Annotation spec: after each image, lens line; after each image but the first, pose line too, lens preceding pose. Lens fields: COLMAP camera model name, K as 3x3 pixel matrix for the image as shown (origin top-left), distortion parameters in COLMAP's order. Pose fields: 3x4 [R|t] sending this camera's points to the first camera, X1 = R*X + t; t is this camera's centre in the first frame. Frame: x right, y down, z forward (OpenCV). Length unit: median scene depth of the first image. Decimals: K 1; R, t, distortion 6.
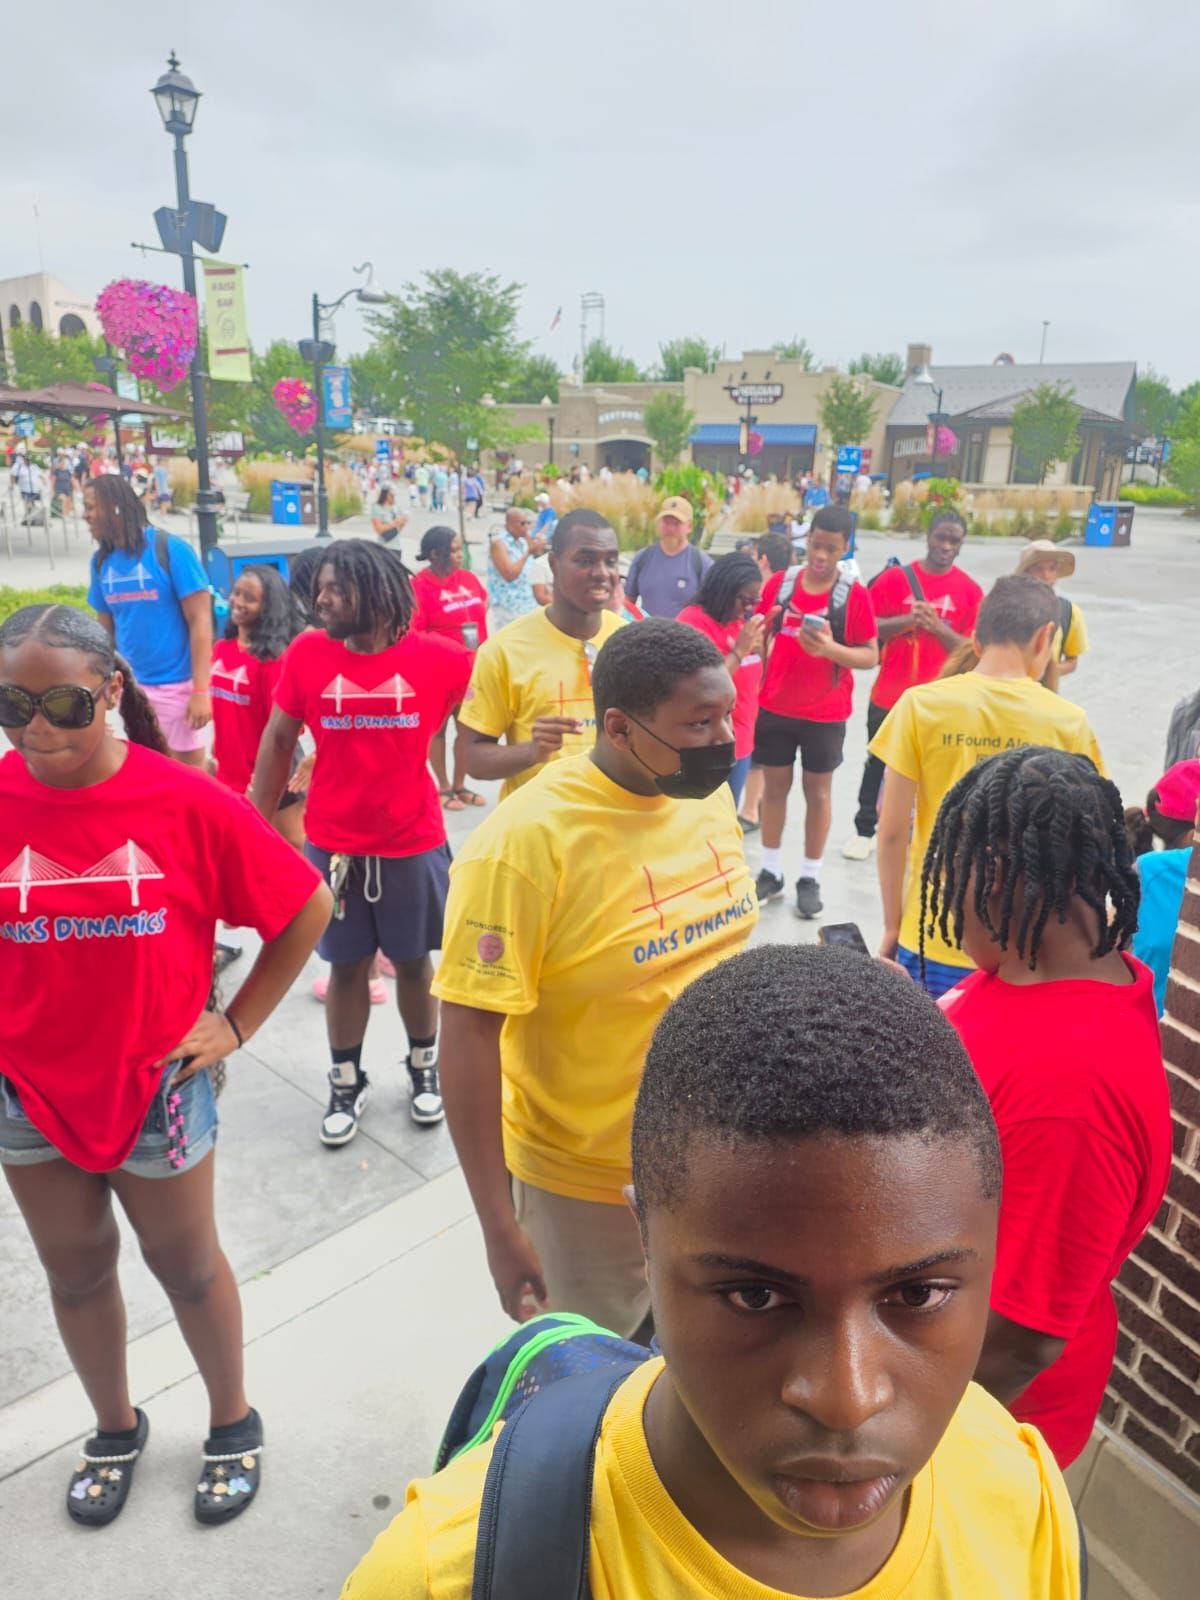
lens RADIAL K [[1124.7, 0, 544.8], [0, 1124.7, 862.5], [0, 0, 1]] dist [0.006717, 0.006512]
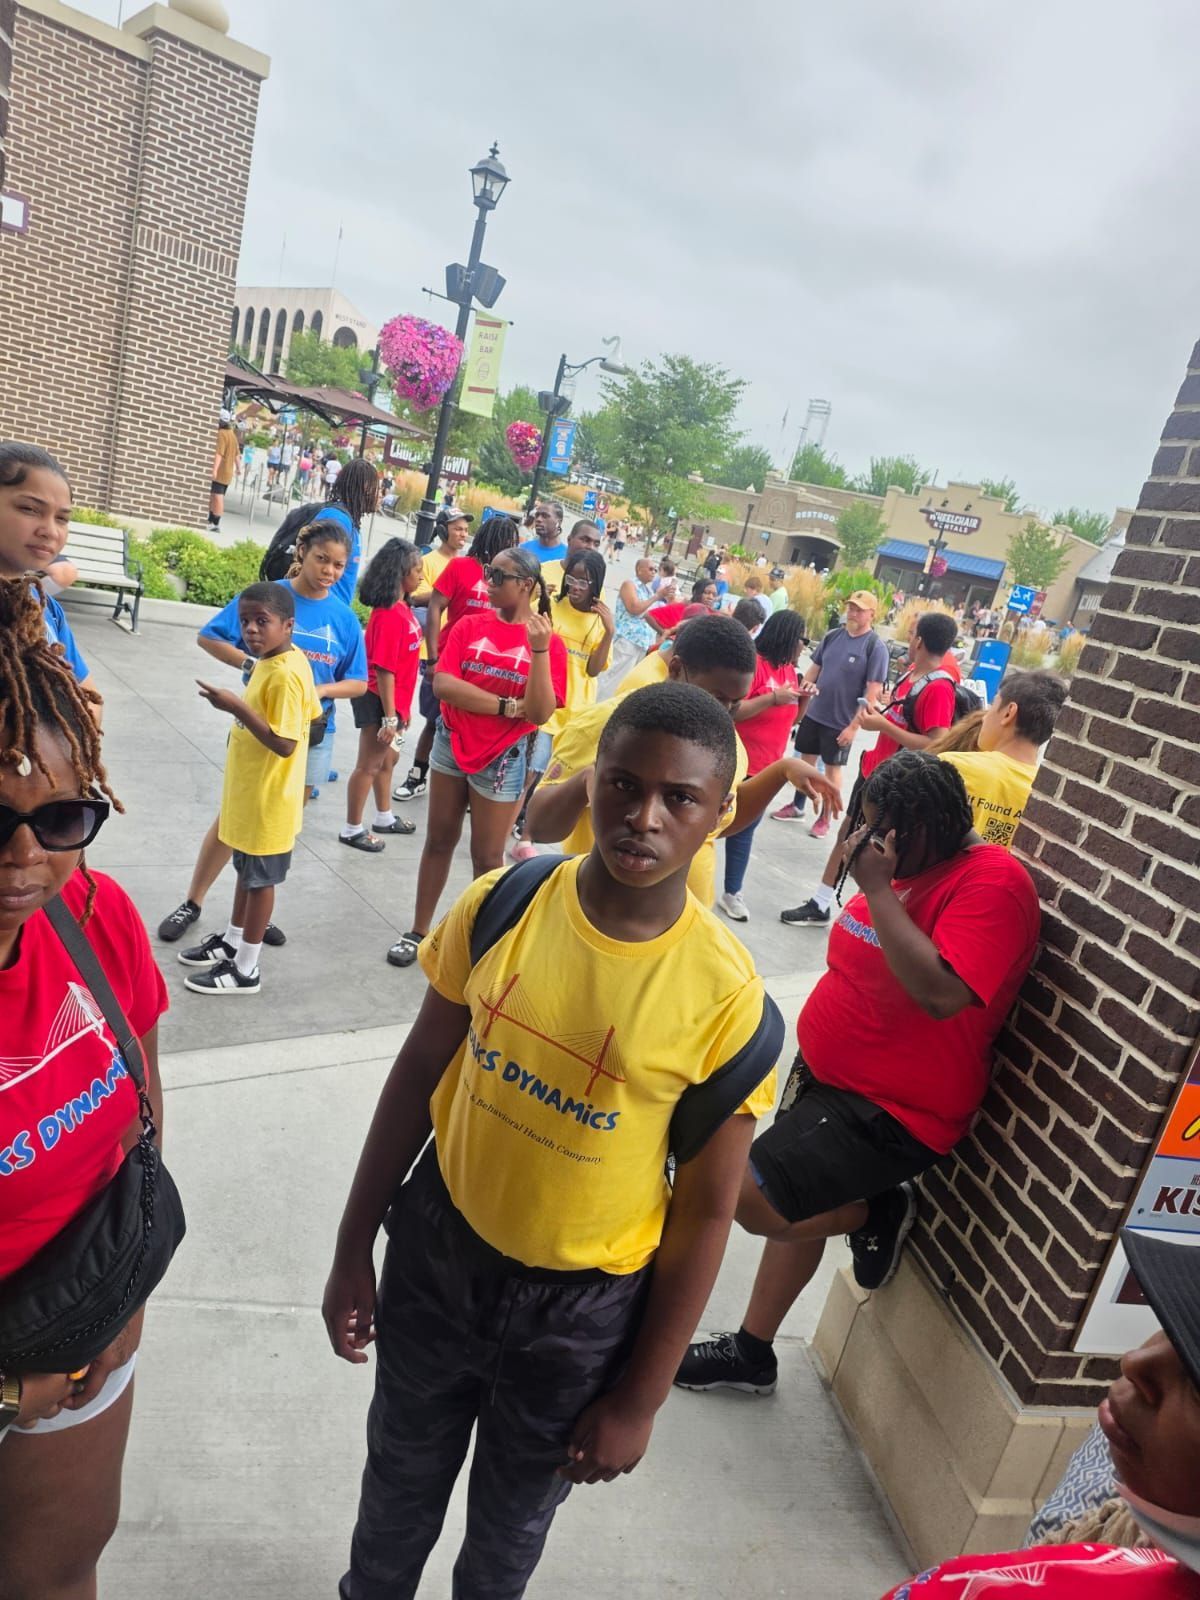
lens RADIAL K [[1100.7, 0, 550.5], [0, 1100.7, 823.5], [0, 0, 1]] dist [0.033522, -0.005751]
pose [[0.966077, 0.234339, -0.108537, 0.008536], [-0.242144, 0.968046, -0.065217, 0.015664], [0.089786, 0.089286, 0.991951, -0.036881]]
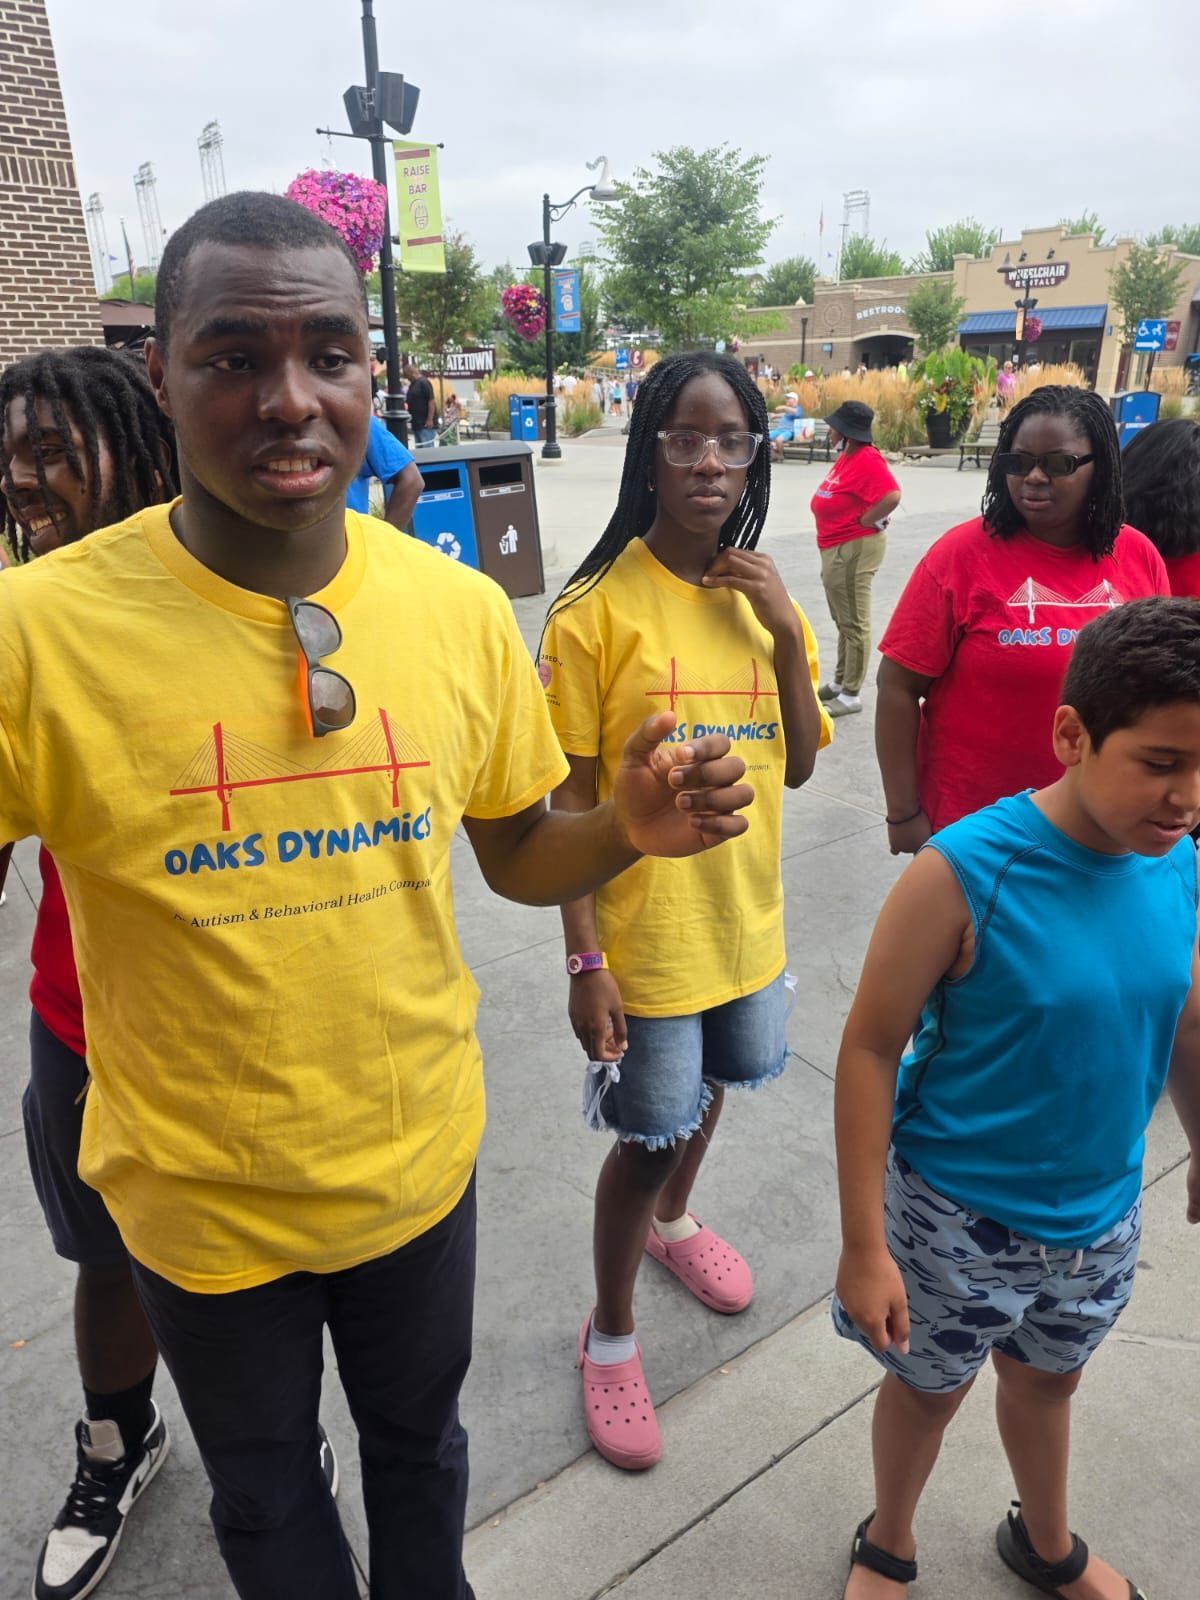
lens RADIAL K [[1078.4, 0, 533.5], [0, 1078.4, 798.0], [0, 0, 1]] dist [-0.043652, 0.051158]
pose [[0.971521, 0.029947, -0.235054, 0.010990], [-0.023037, 0.999220, 0.032087, -0.014685], [0.235832, -0.025759, 0.971452, 0.073208]]
